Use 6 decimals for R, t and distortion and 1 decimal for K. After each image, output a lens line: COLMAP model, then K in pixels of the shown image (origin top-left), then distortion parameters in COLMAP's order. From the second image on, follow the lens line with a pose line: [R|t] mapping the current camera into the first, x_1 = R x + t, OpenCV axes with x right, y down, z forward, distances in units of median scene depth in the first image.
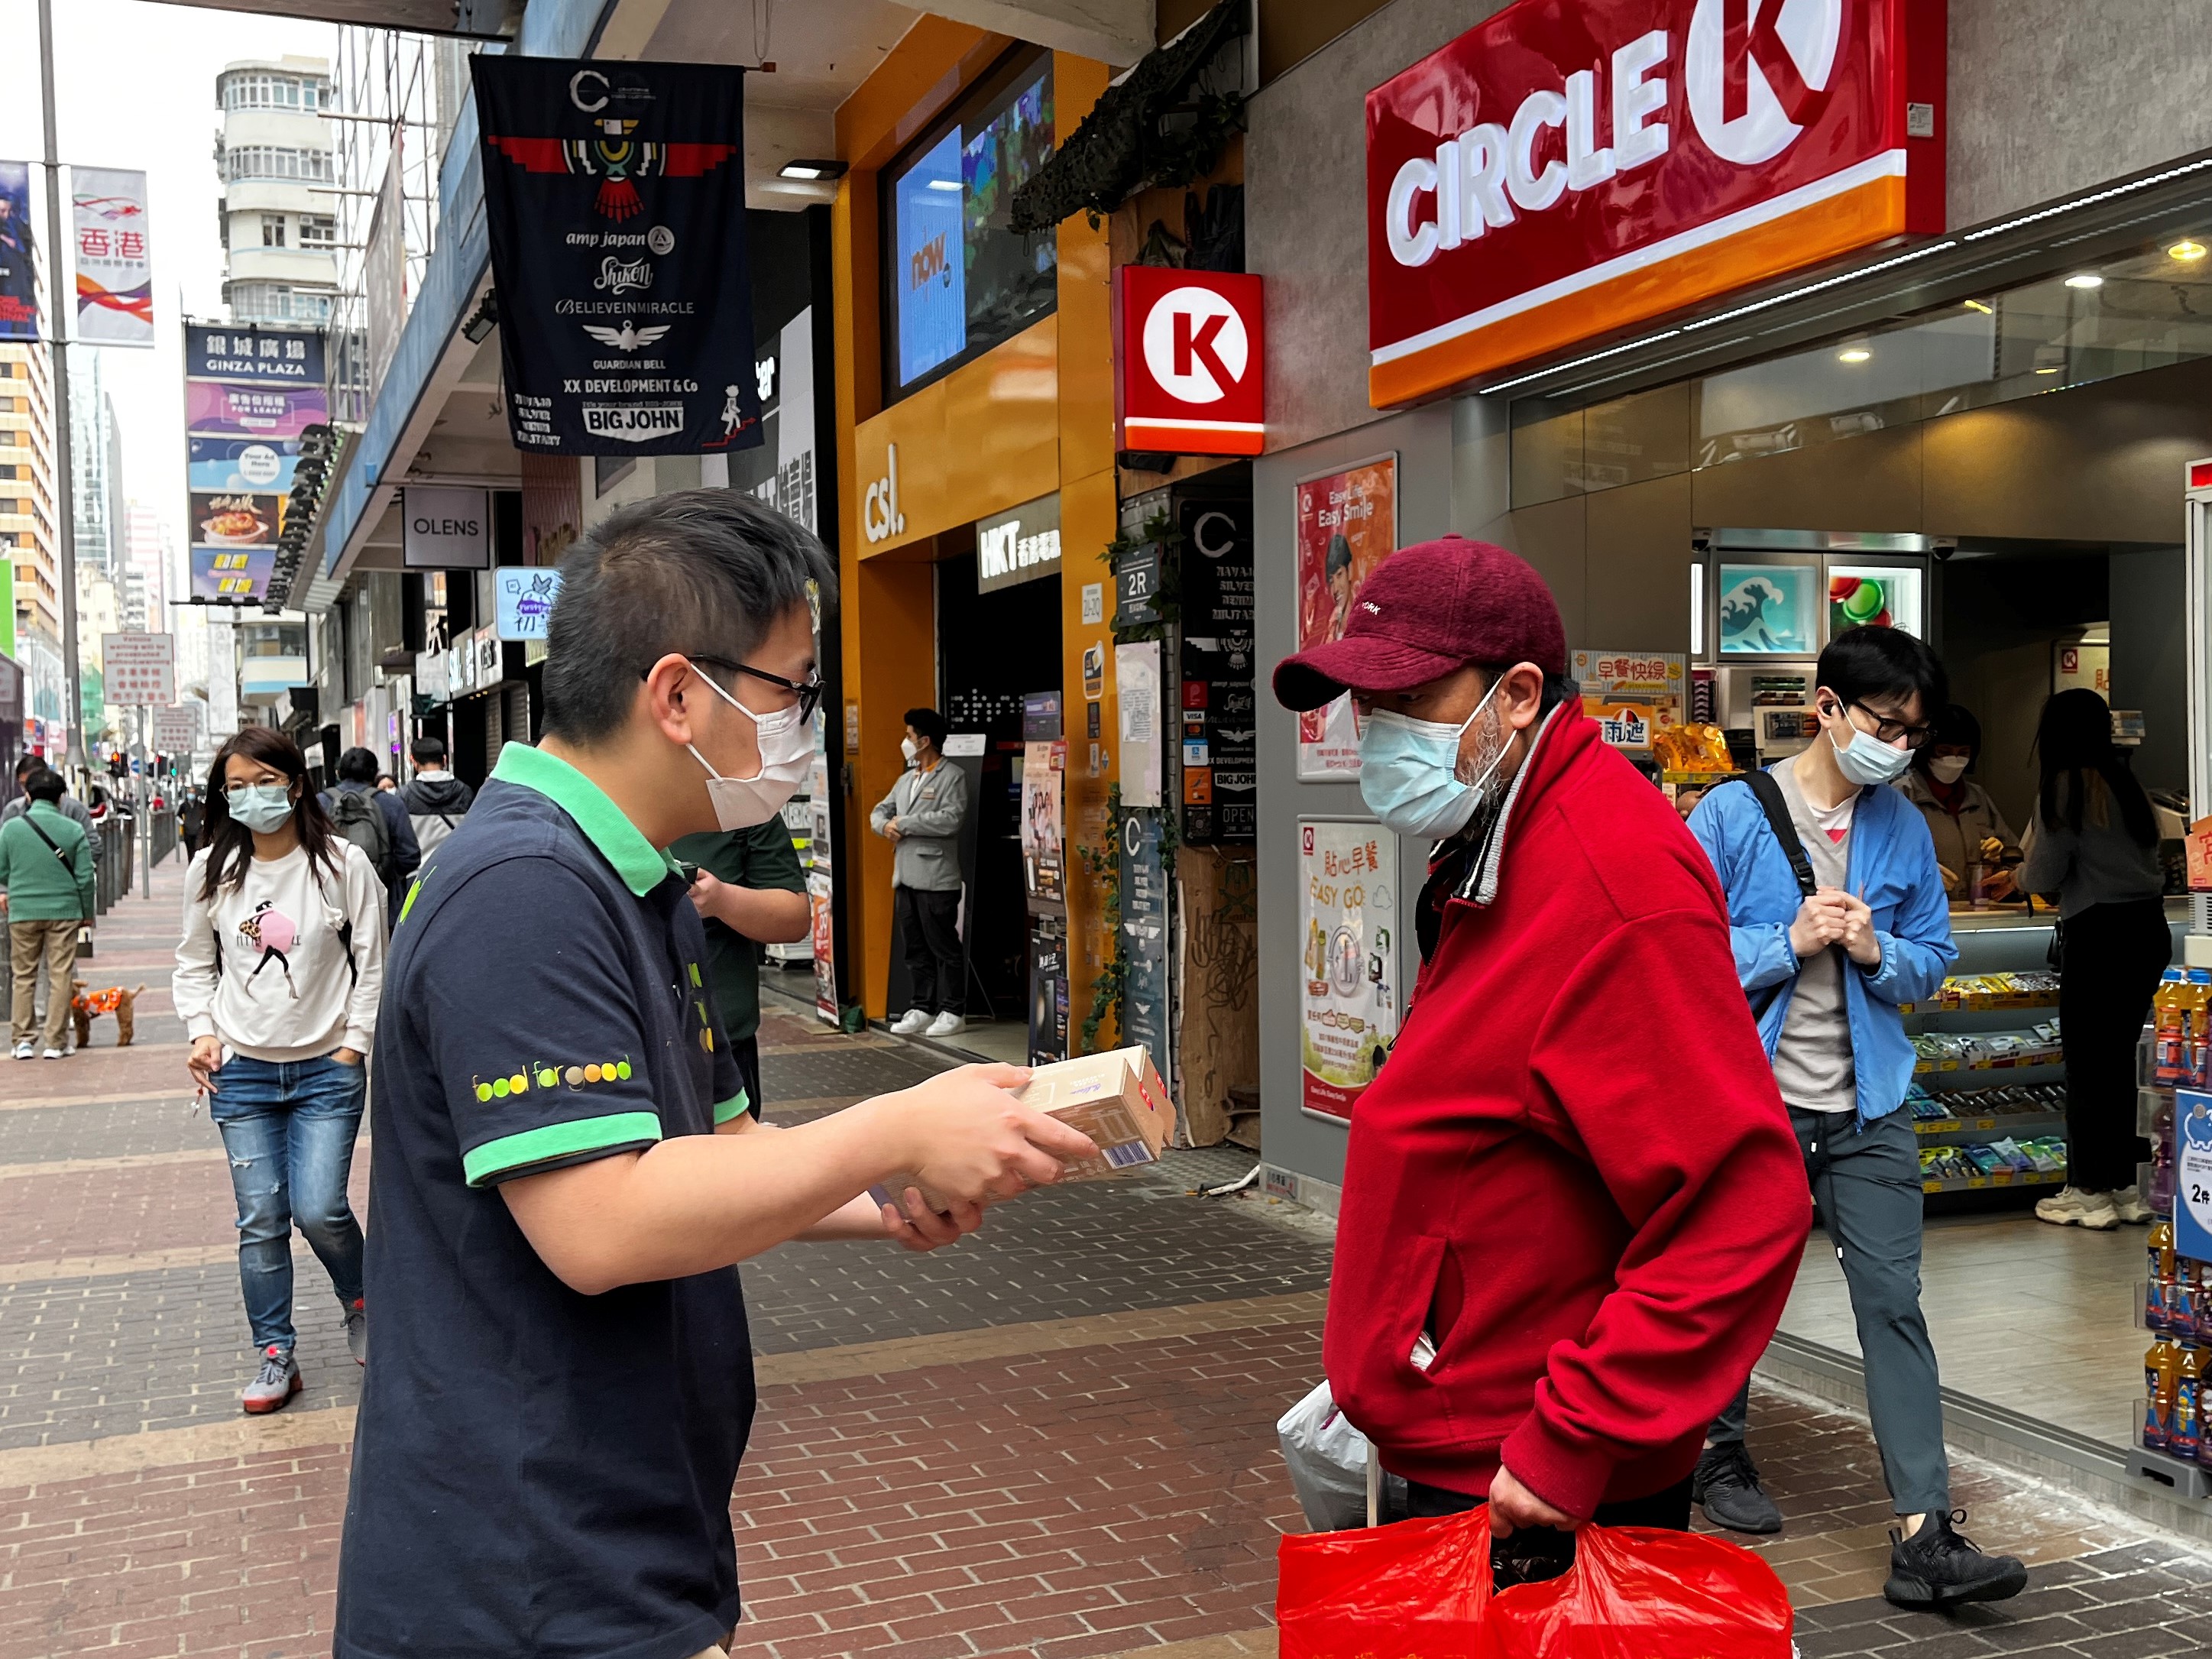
lens RADIAL K [[2309.3, 0, 1141.2], [0, 2309.3, 946.7], [0, 0, 1]] dist [0.005775, -0.015804]
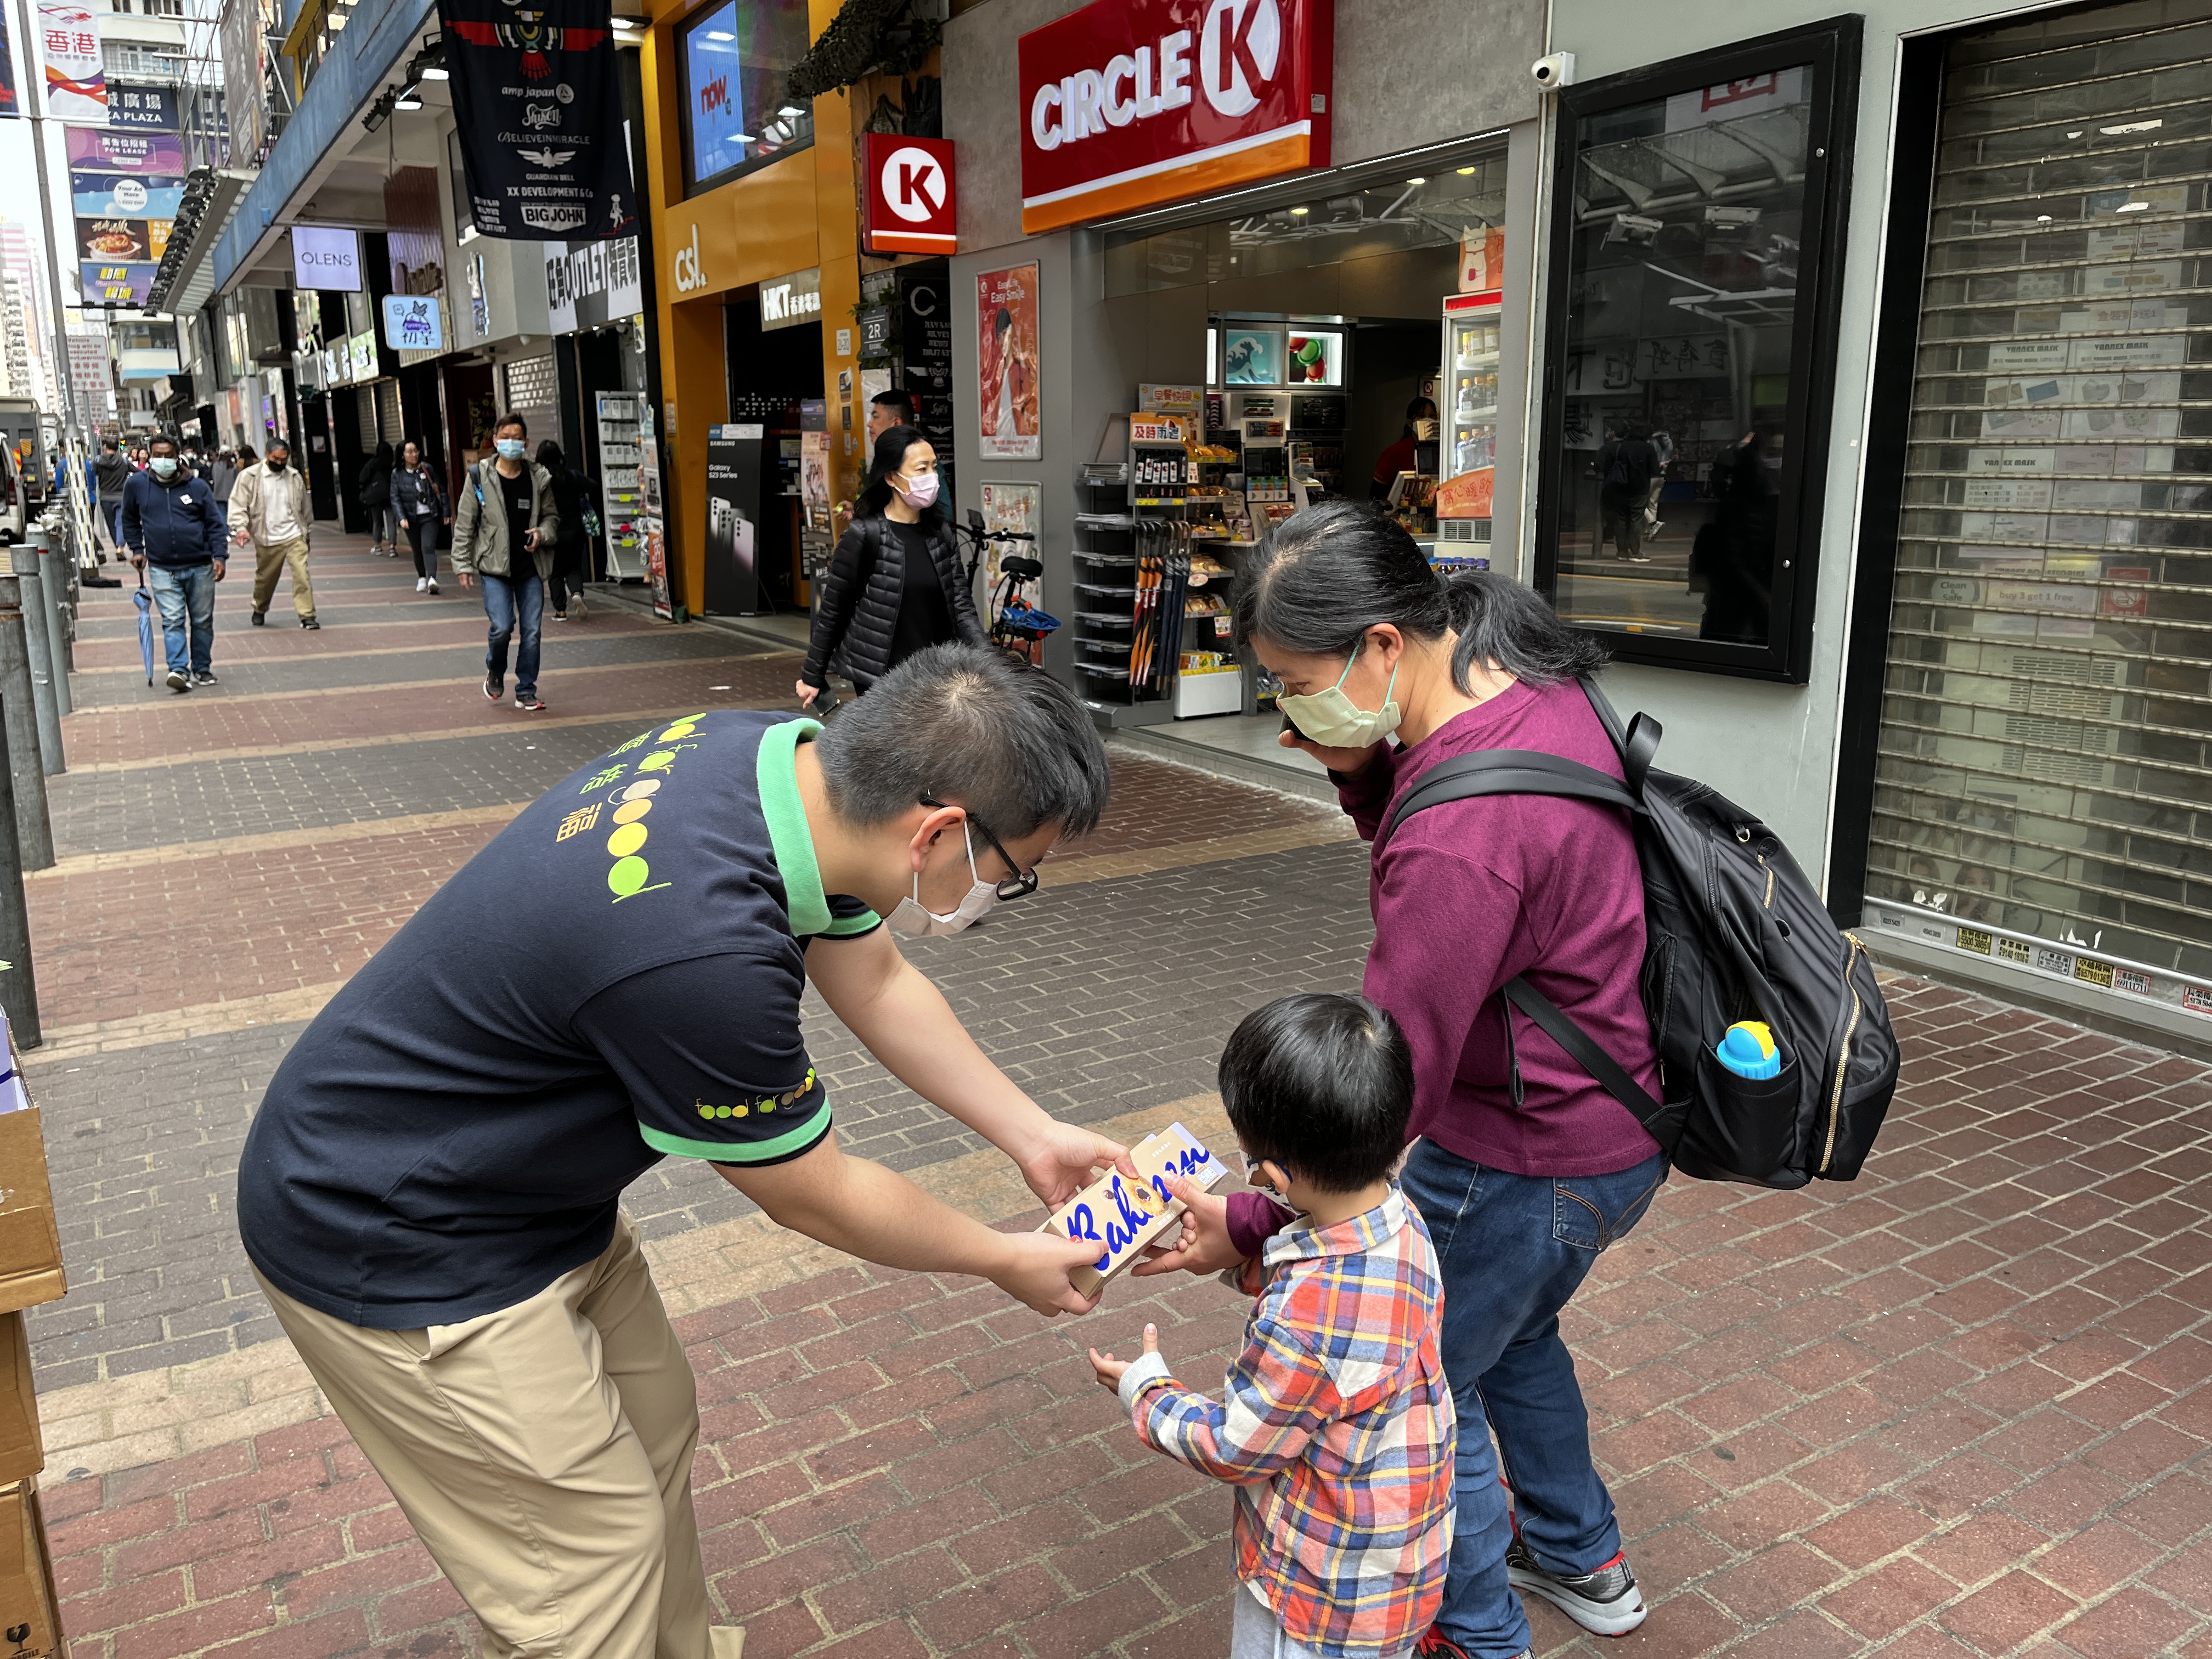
lens RADIAL K [[1655.0, 0, 1099.8], [0, 1655.0, 830.1], [0, 0, 1]] dist [0.062434, -0.104404]
pose [[0.987837, -0.027437, 0.153054, -0.031594], [0.004258, 0.988714, 0.149757, 0.012130], [-0.155436, -0.147284, 0.976805, -0.192151]]
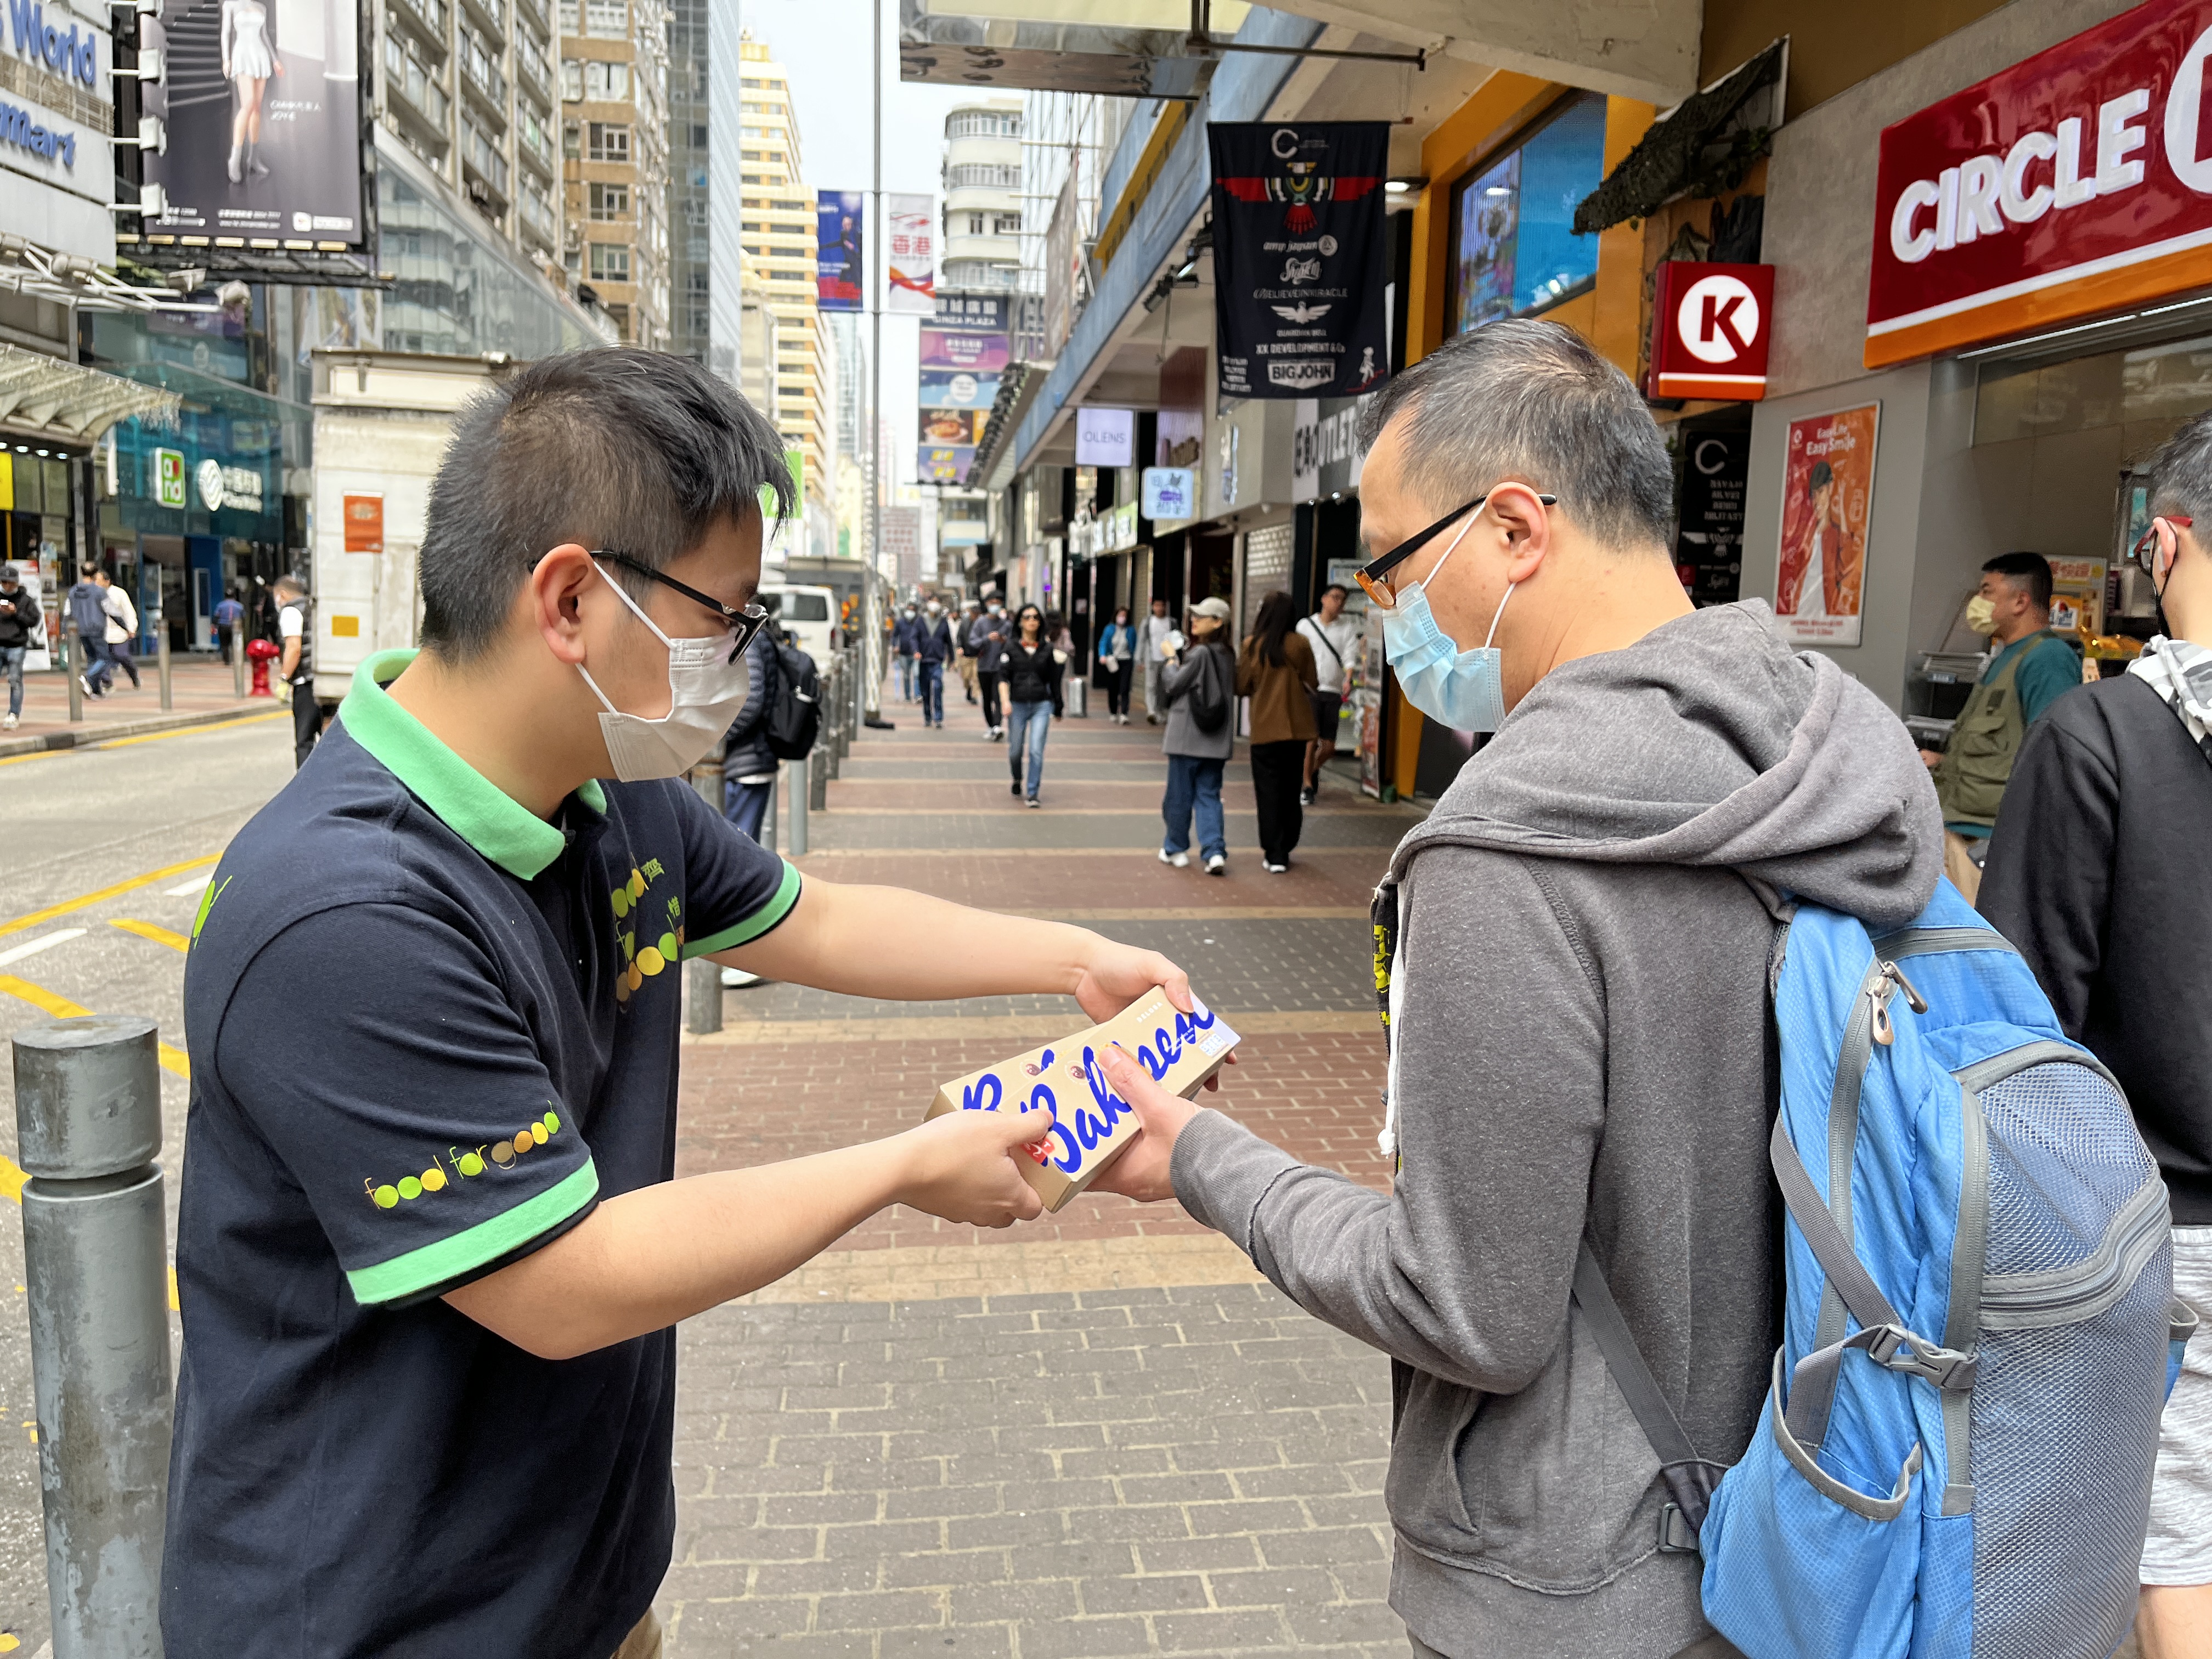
lens RADIAL K [[1655.0, 0, 1099.8], [0, 1655.0, 830.1], [0, 0, 1]] dist [0.062434, -0.104404]
pose [[0.963533, 0.069463, -0.258417, -0.042052], [-0.055076, 0.996523, 0.062511, -0.000833], [0.261861, -0.045999, 0.964009, -0.048038]]
